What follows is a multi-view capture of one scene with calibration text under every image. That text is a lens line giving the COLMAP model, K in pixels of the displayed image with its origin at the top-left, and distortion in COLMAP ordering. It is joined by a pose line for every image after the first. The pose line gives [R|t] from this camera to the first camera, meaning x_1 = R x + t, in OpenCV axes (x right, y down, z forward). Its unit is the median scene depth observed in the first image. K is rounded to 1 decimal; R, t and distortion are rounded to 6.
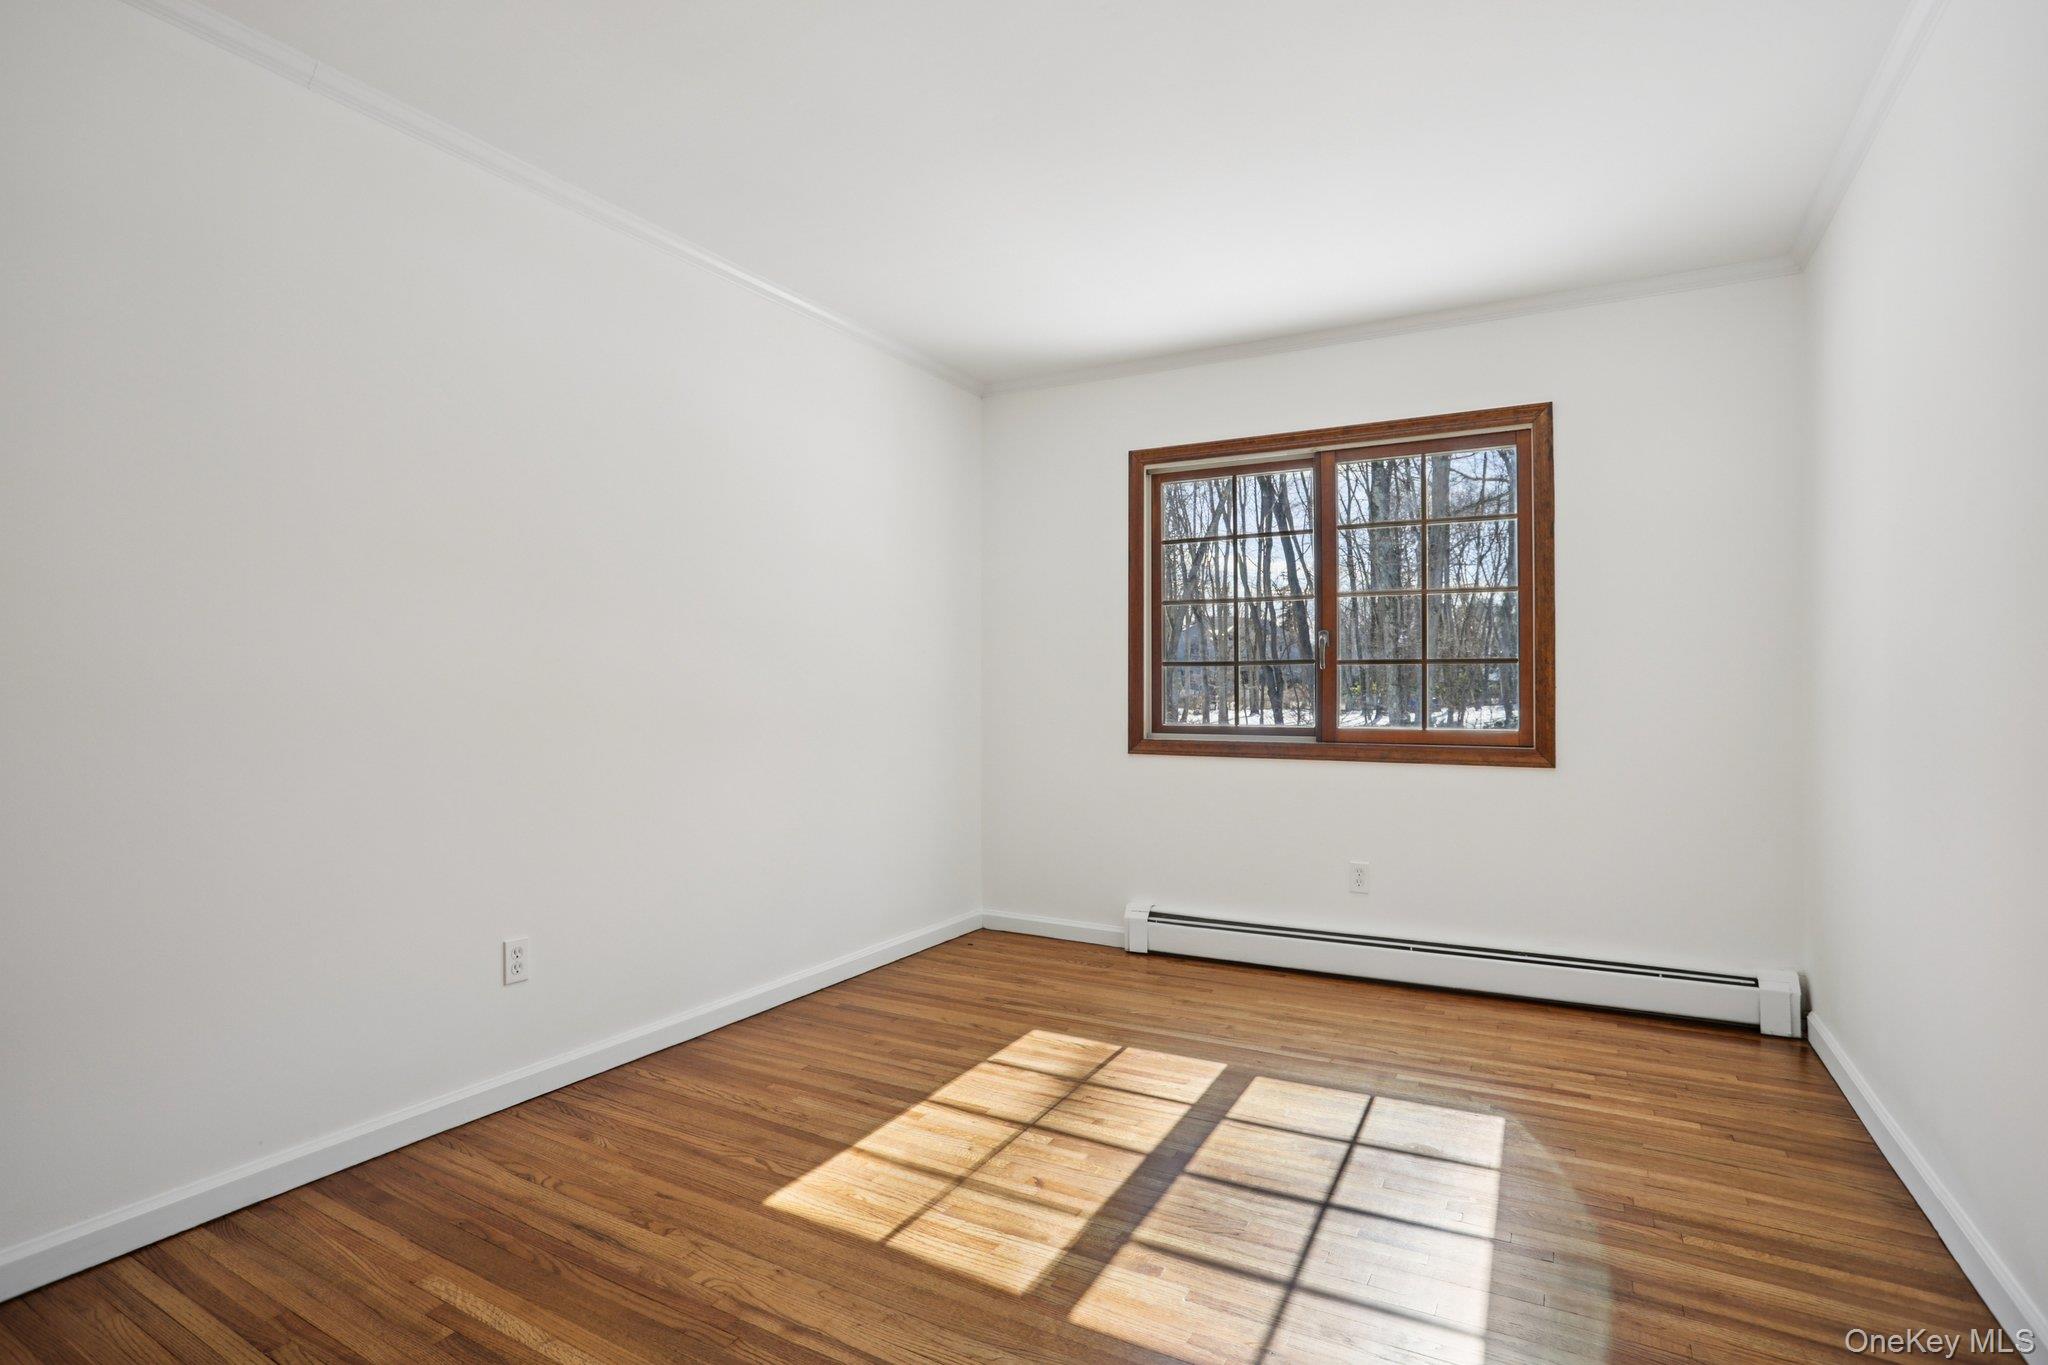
lens RADIAL K [[1000.2, 0, 1026.0], [0, 1000.2, 677.5], [0, 0, 1]] dist [-0.030756, 0.012375]
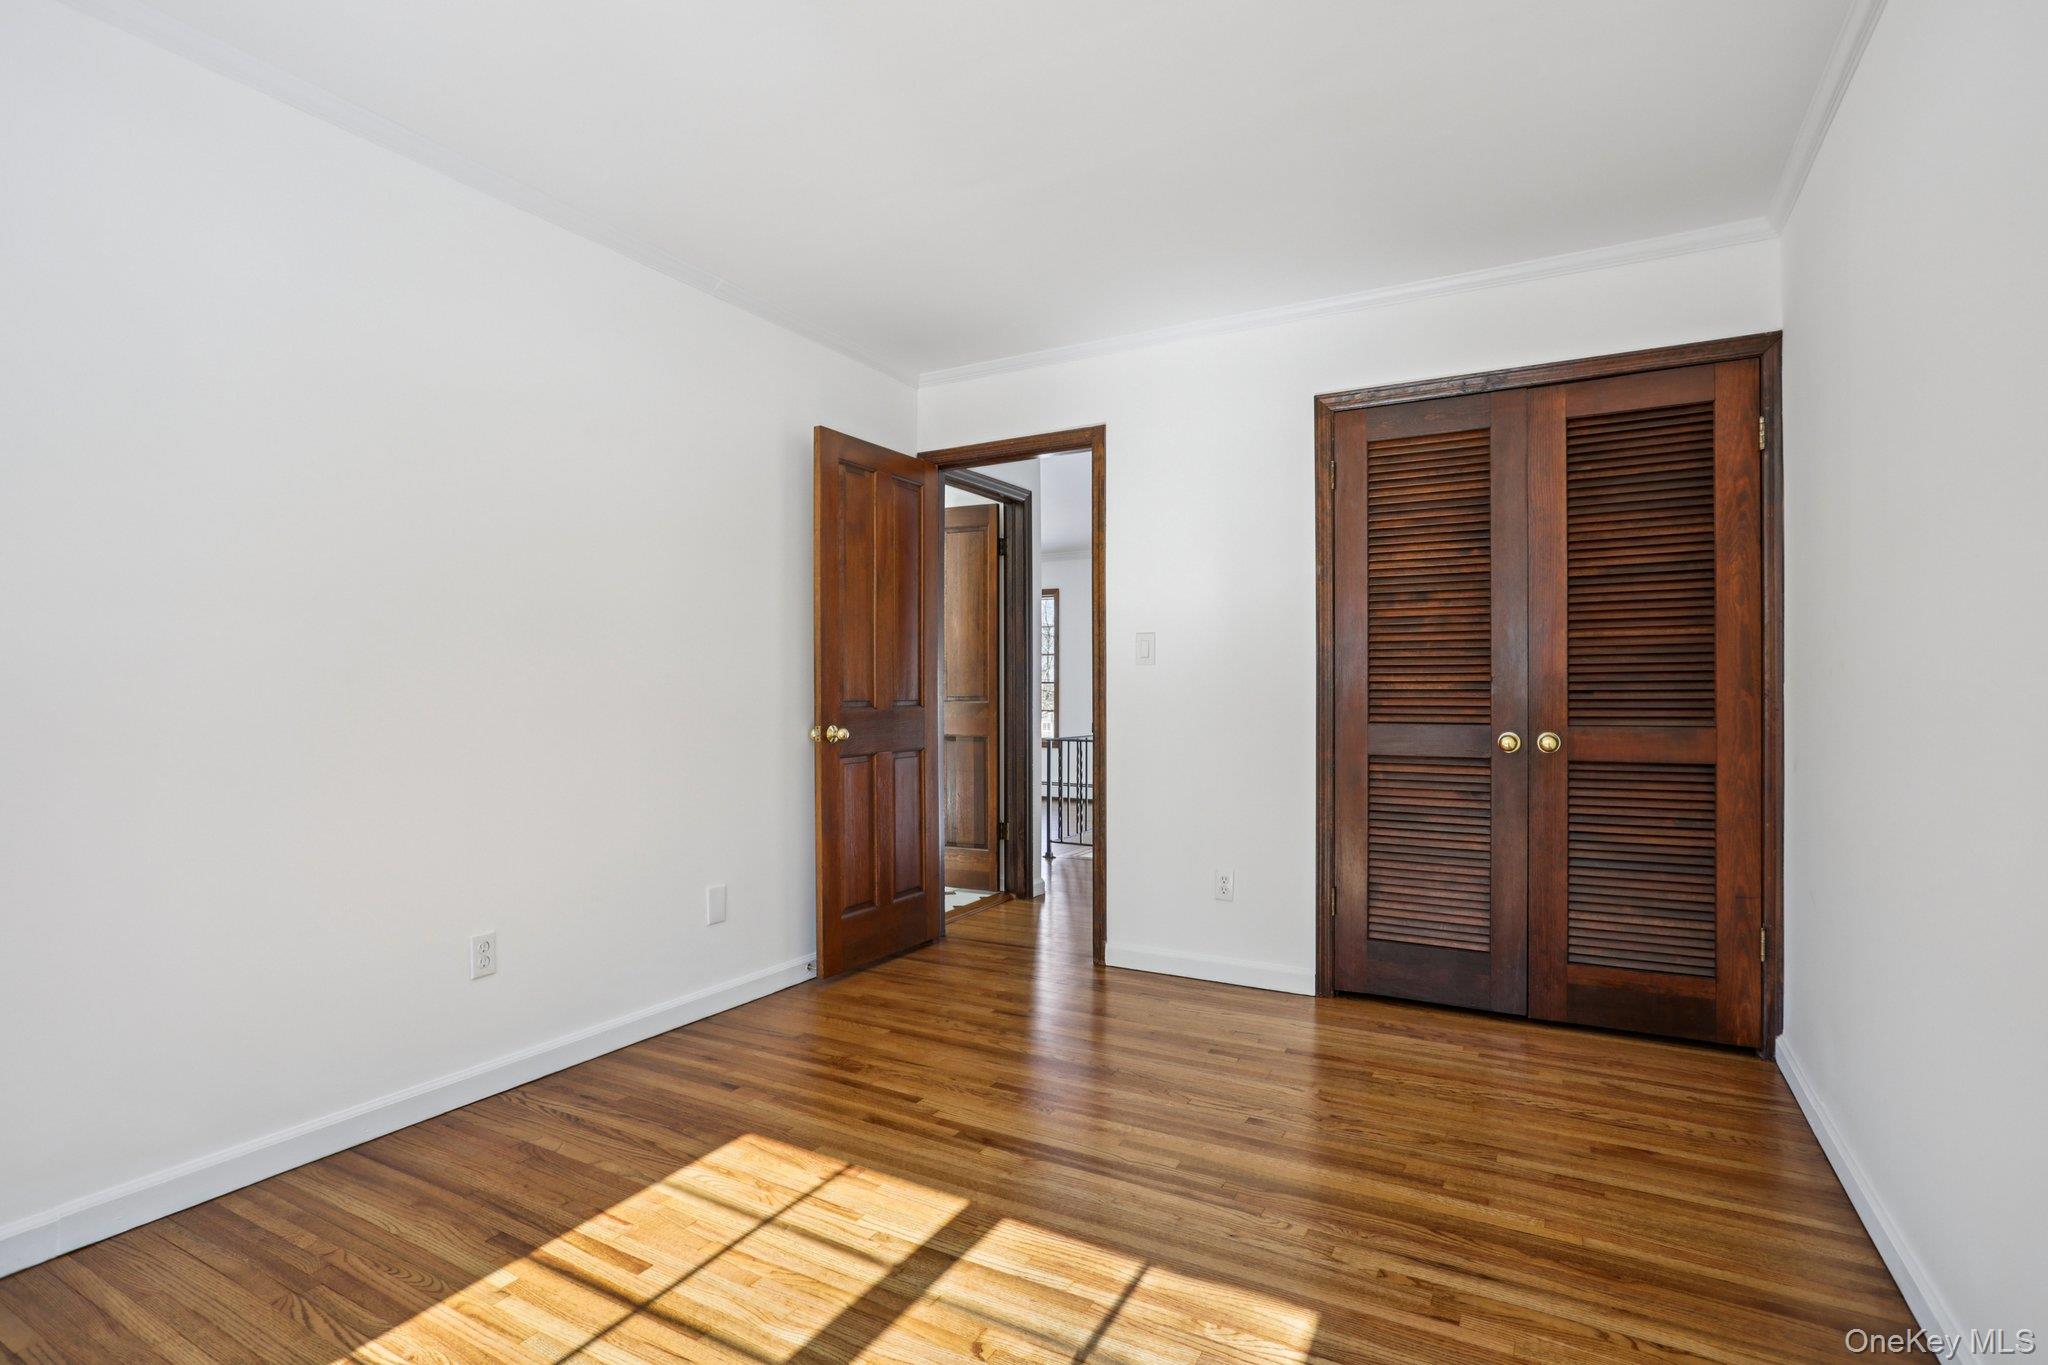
lens RADIAL K [[1000.2, 0, 1018.6], [0, 1000.2, 701.2], [0, 0, 1]] dist [-0.030756, 0.012375]
pose [[-0.999959, 0.007829, 0.004590, -0.031349], [0.007820, 0.999967, -0.002073, 0.022081], [-0.004606, -0.002037, -0.999987, 2.216932]]
